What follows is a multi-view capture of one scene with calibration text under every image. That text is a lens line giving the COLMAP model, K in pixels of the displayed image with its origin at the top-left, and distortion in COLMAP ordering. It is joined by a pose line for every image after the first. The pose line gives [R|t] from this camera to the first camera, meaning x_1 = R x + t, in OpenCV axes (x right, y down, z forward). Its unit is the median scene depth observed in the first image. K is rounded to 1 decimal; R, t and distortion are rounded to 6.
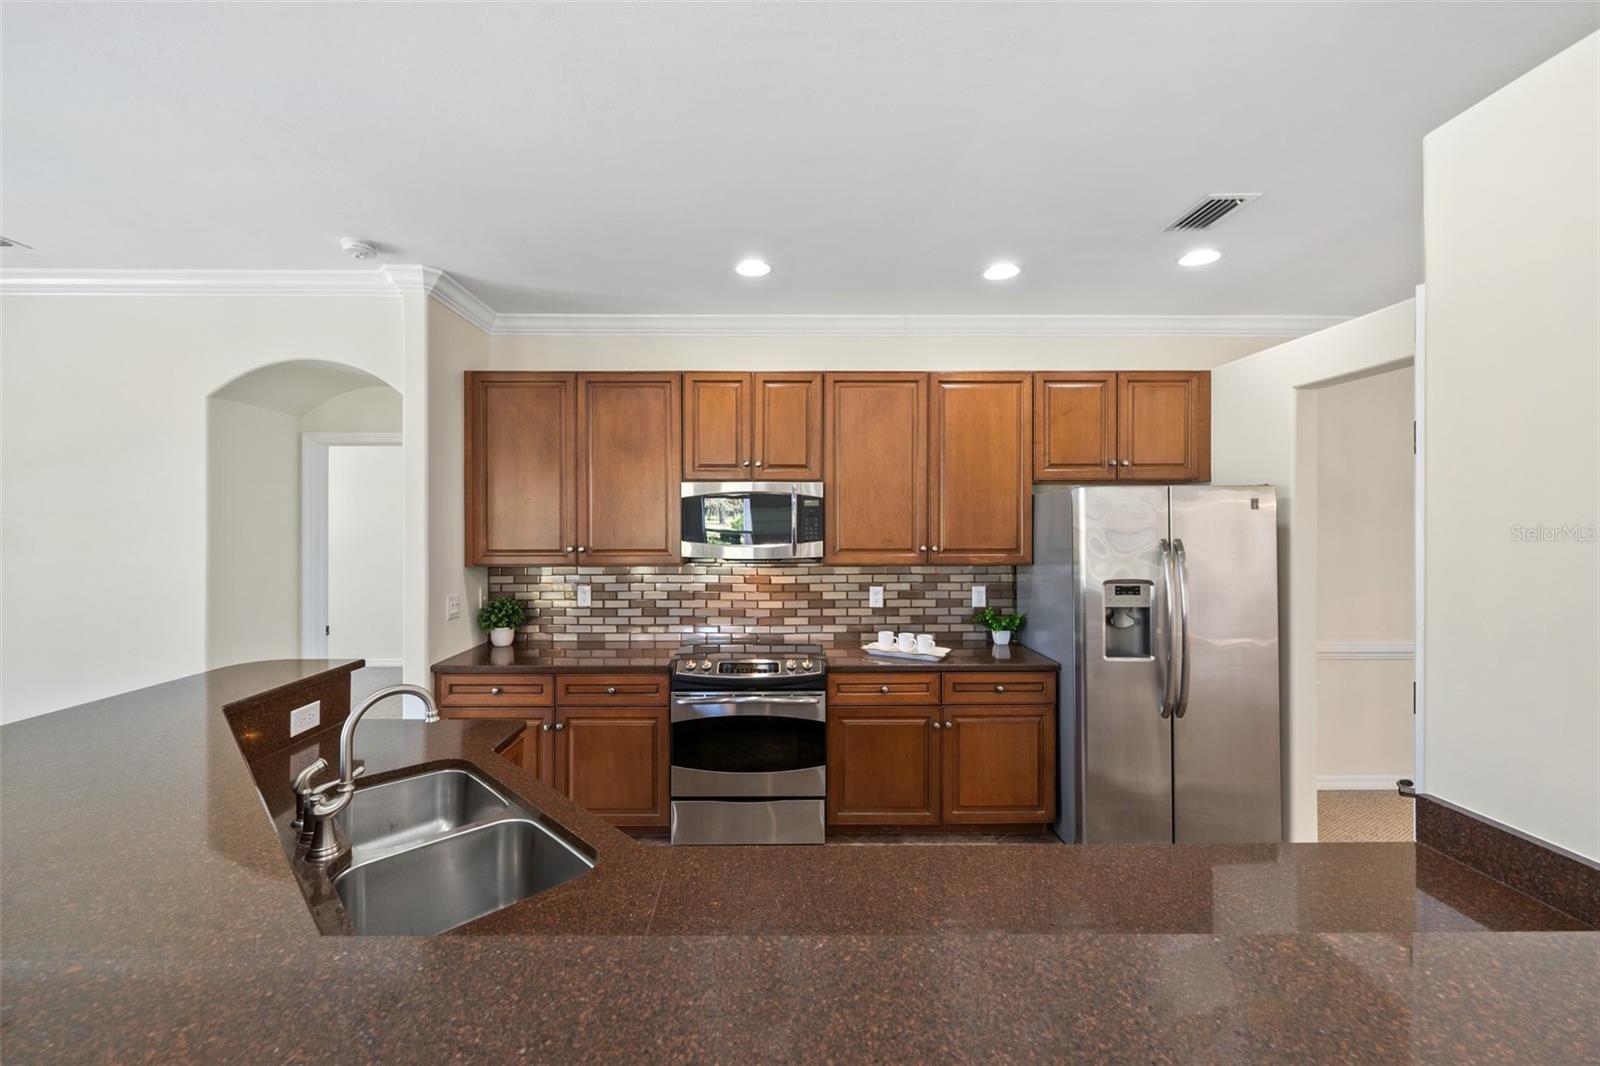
lens RADIAL K [[638.8, 0, 775.3], [0, 638.8, 524.3], [0, 0, 1]] dist [-0.001924, 0.000196]
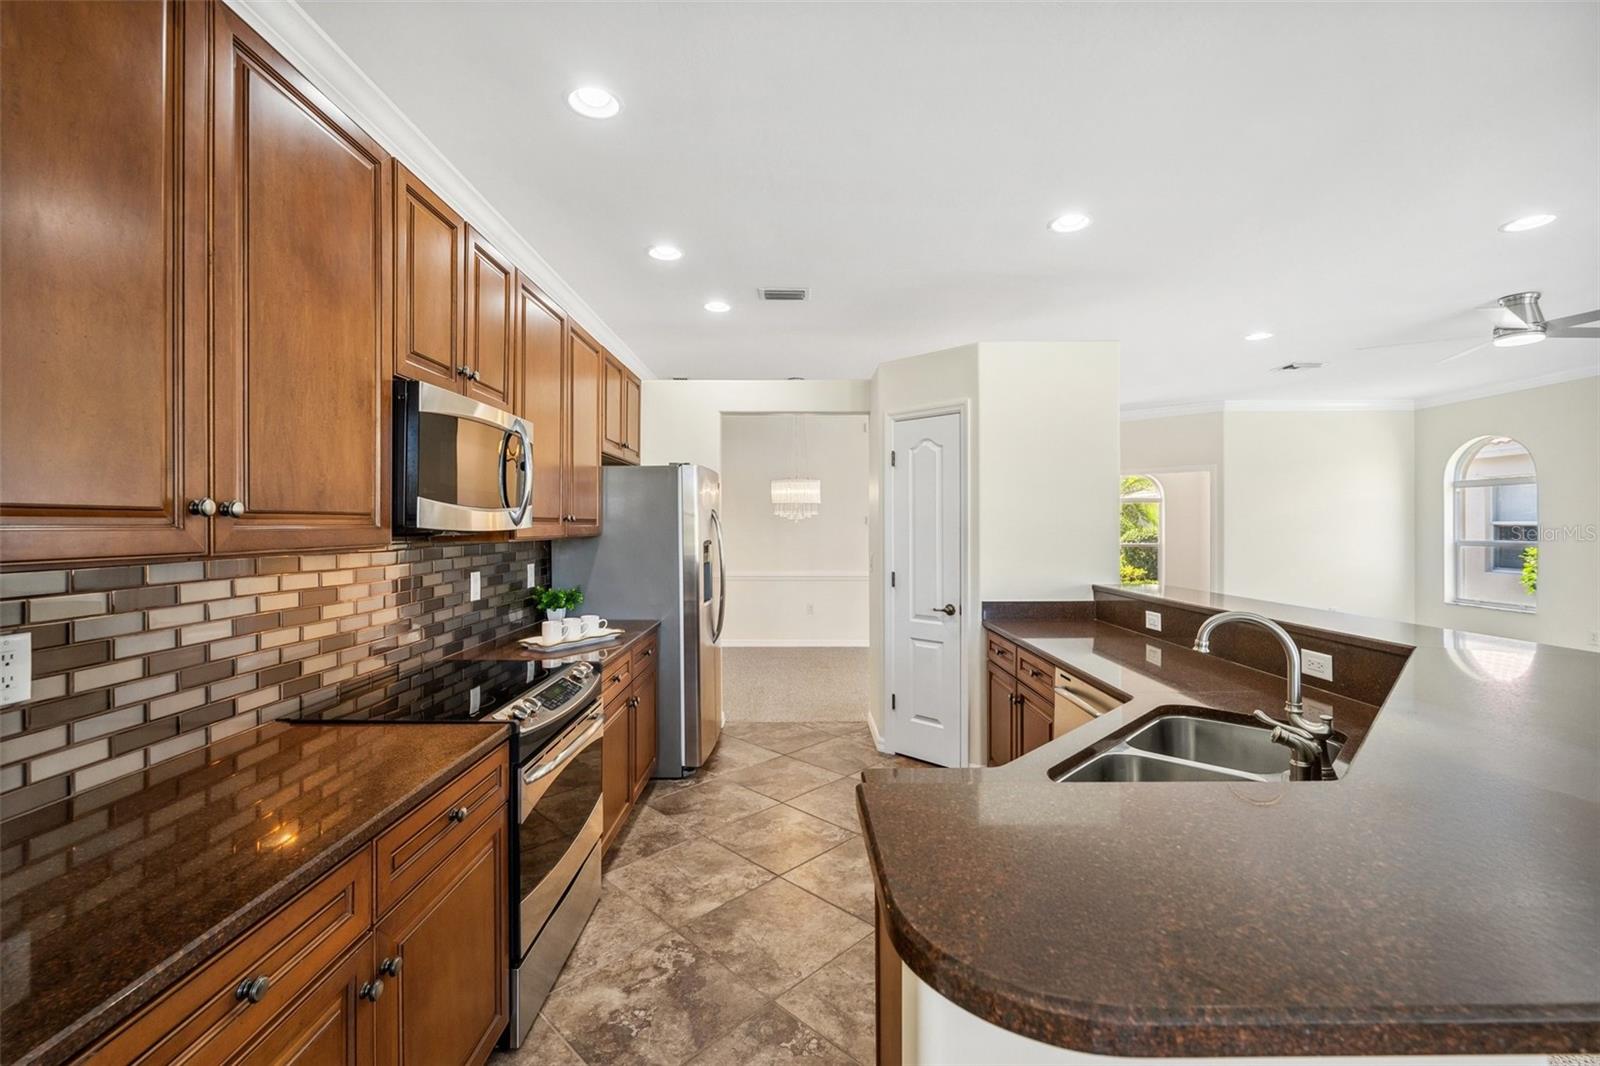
lens RADIAL K [[674.2, 0, 804.6], [0, 674.2, 522.1], [0, 0, 1]] dist [0.000806, -0.000961]
pose [[-0.001767, 0.006242, 0.999979, -0.672093], [0.001978, 0.999979, -0.006239, 0.049459], [-0.999996, 0.001967, -0.001779, 0.682799]]
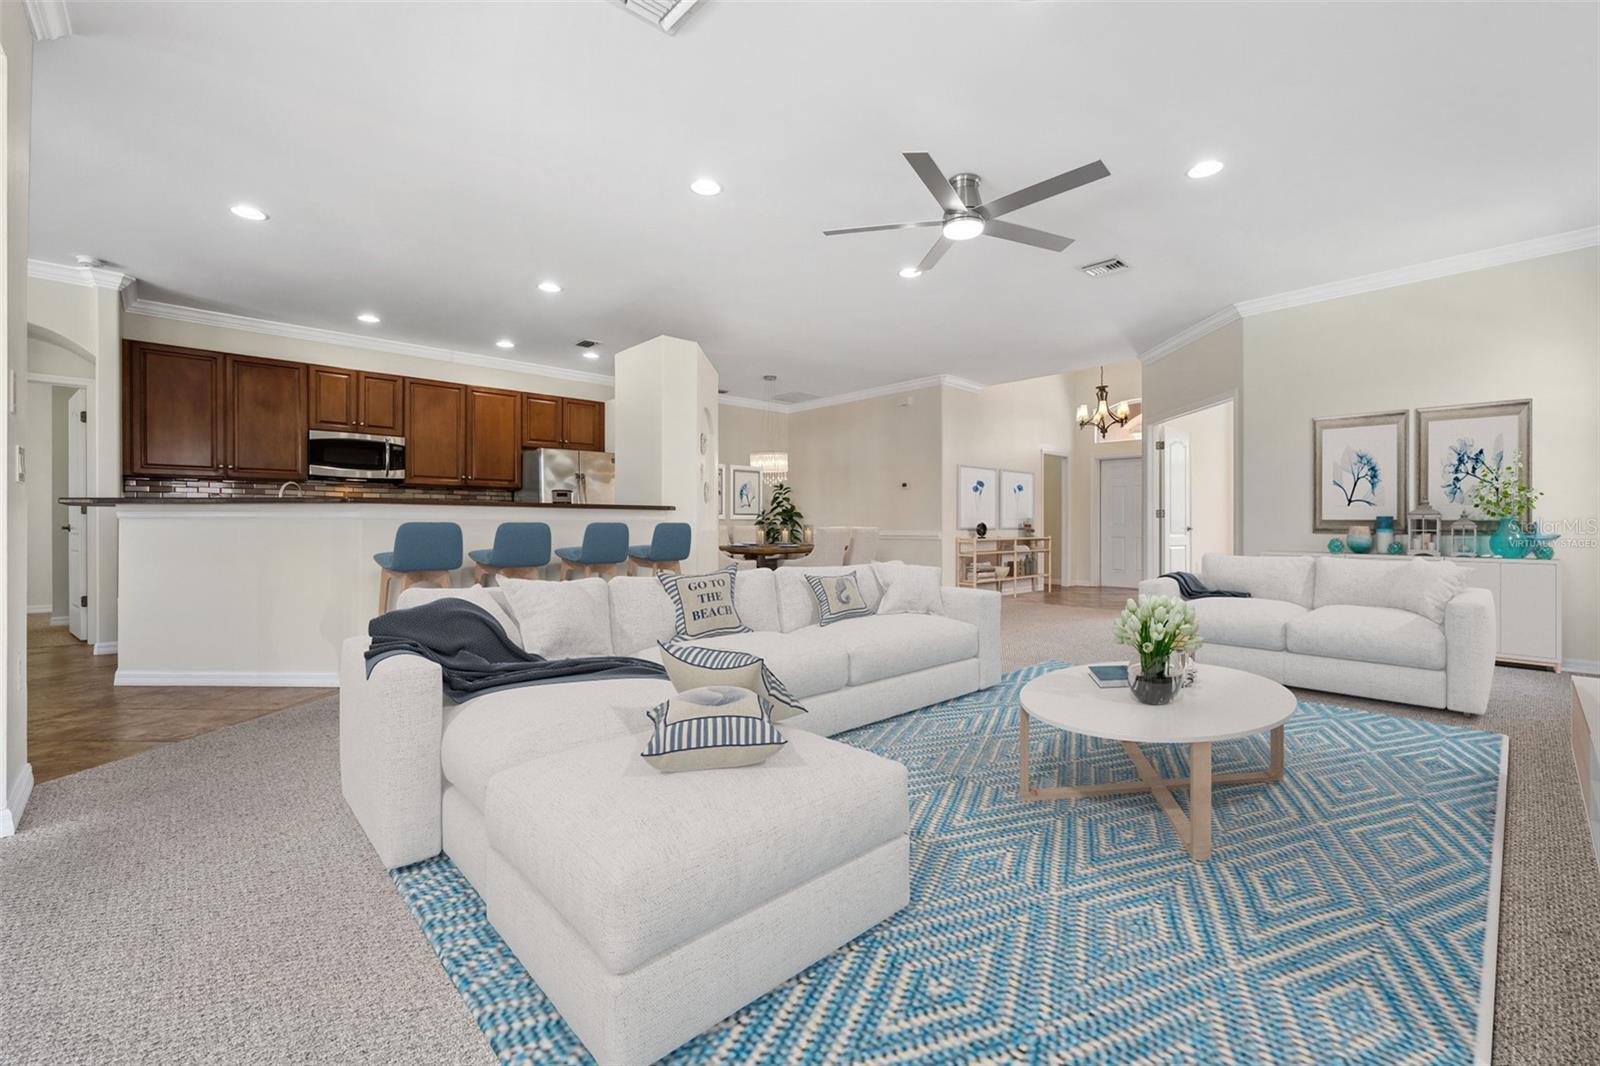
lens RADIAL K [[674.2, 0, 795.1], [0, 674.2, 529.1], [0, 0, 1]] dist [0.000806, -0.000961]
pose [[0.733941, -0.003882, 0.679202, -0.407916], [0.000668, 0.999987, 0.004993, 0.182684], [-0.679213, -0.003211, 0.733935, -1.146243]]
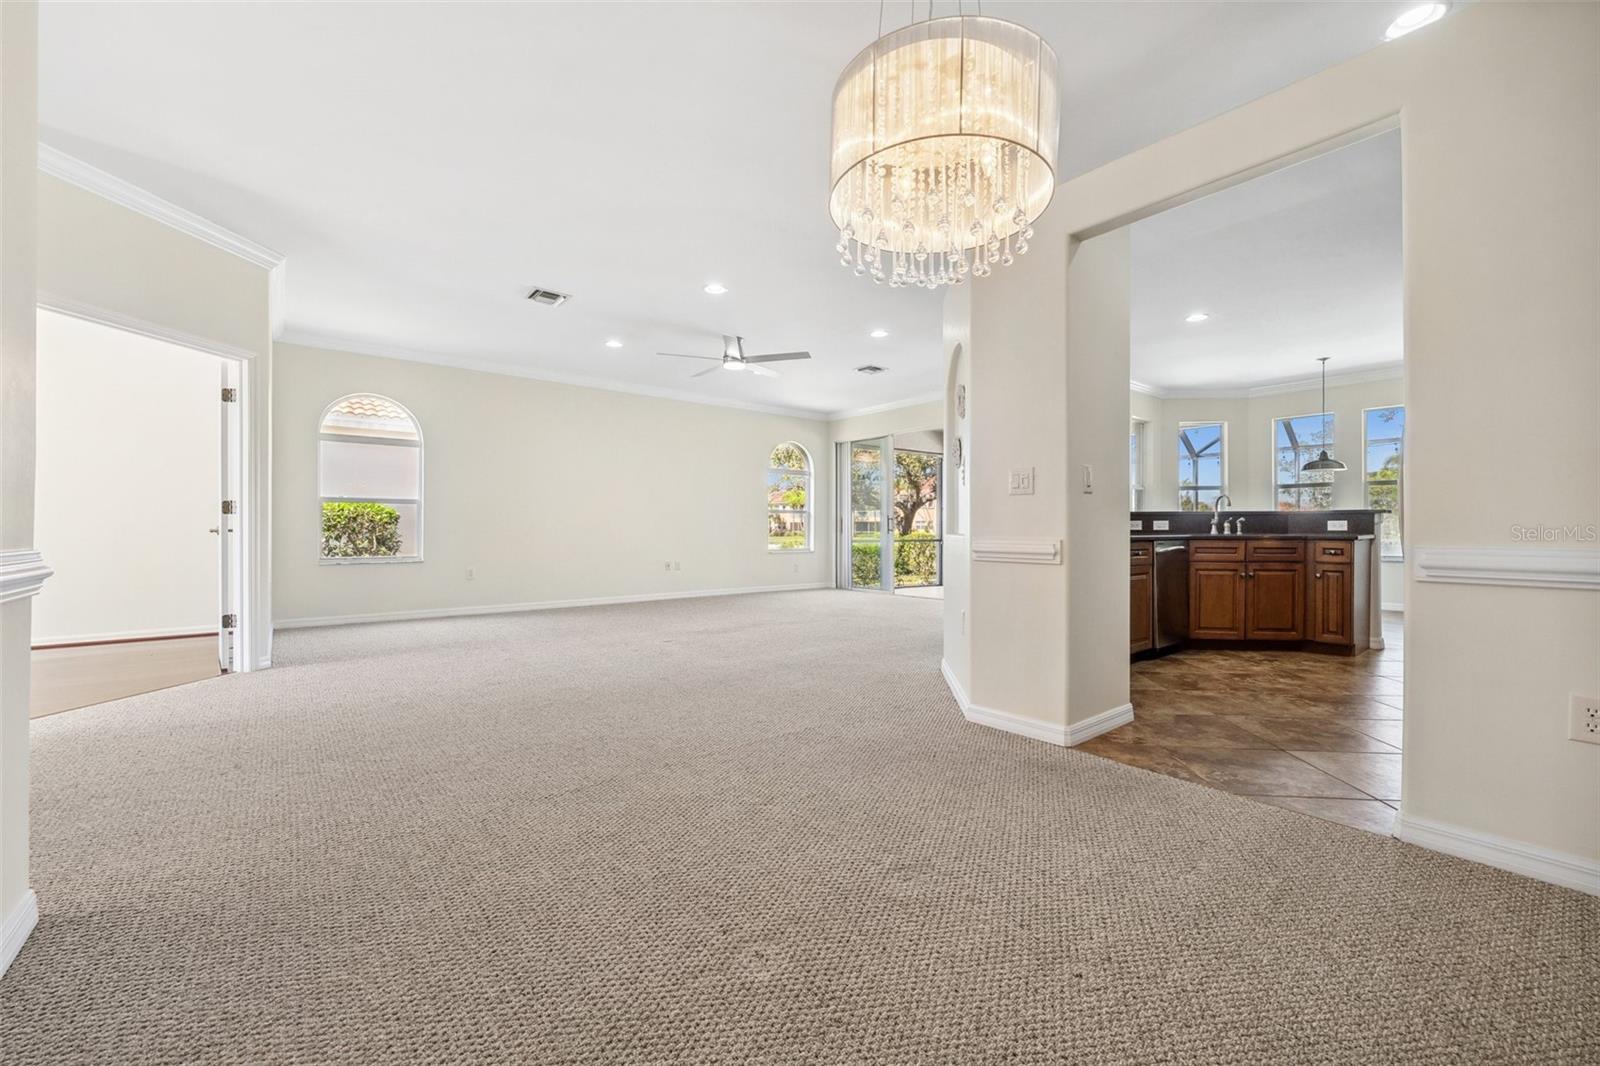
lens RADIAL K [[638.8, 0, 798.8], [0, 638.8, 526.8], [0, 0, 1]] dist [-0.001924, 0.000196]
pose [[-0.780911, -0.002783, -0.624636, 1.483514], [-0.001176, 0.999995, -0.002984, 0.185434], [0.624641, -0.001596, -0.780910, 0.958076]]
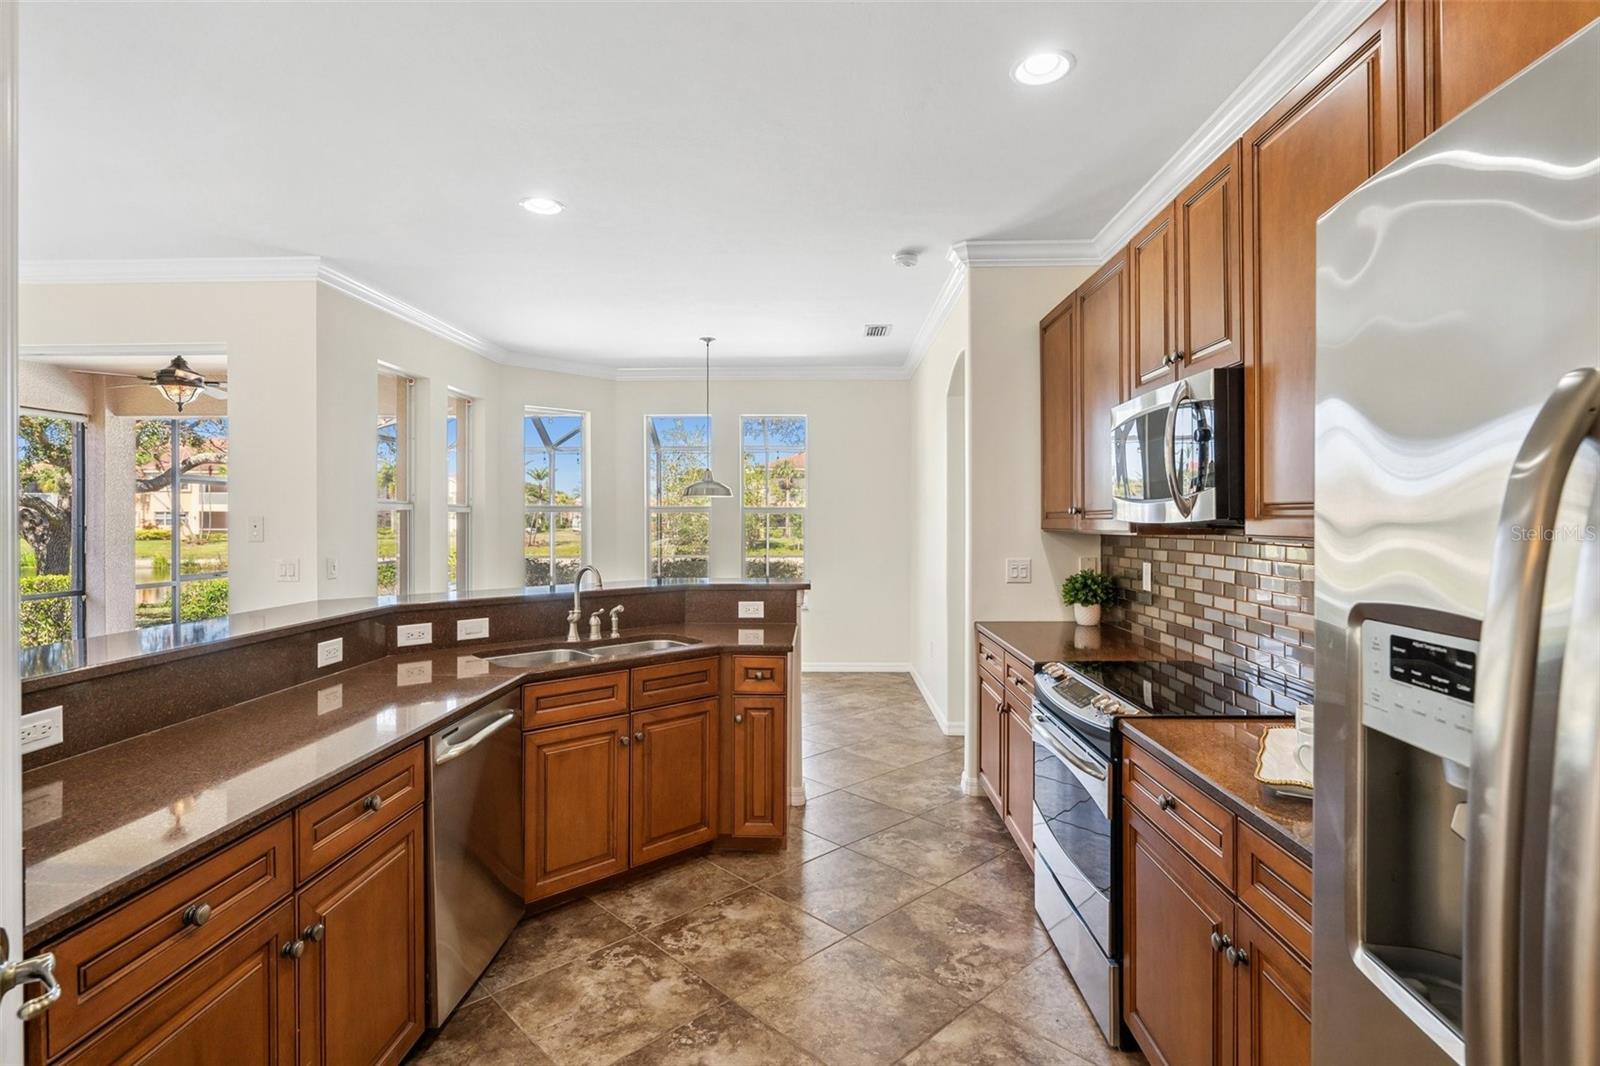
lens RADIAL K [[789.2, 0, 801.4], [0, 789.2, 519.7], [0, 0, 1]] dist [-0.002637, -0.000230]
pose [[-0.035655, 0.000733, -0.999364, 0.681587], [0.001444, 0.999999, 0.000682, 0.049086], [0.999363, -0.001419, -0.035656, 0.691256]]
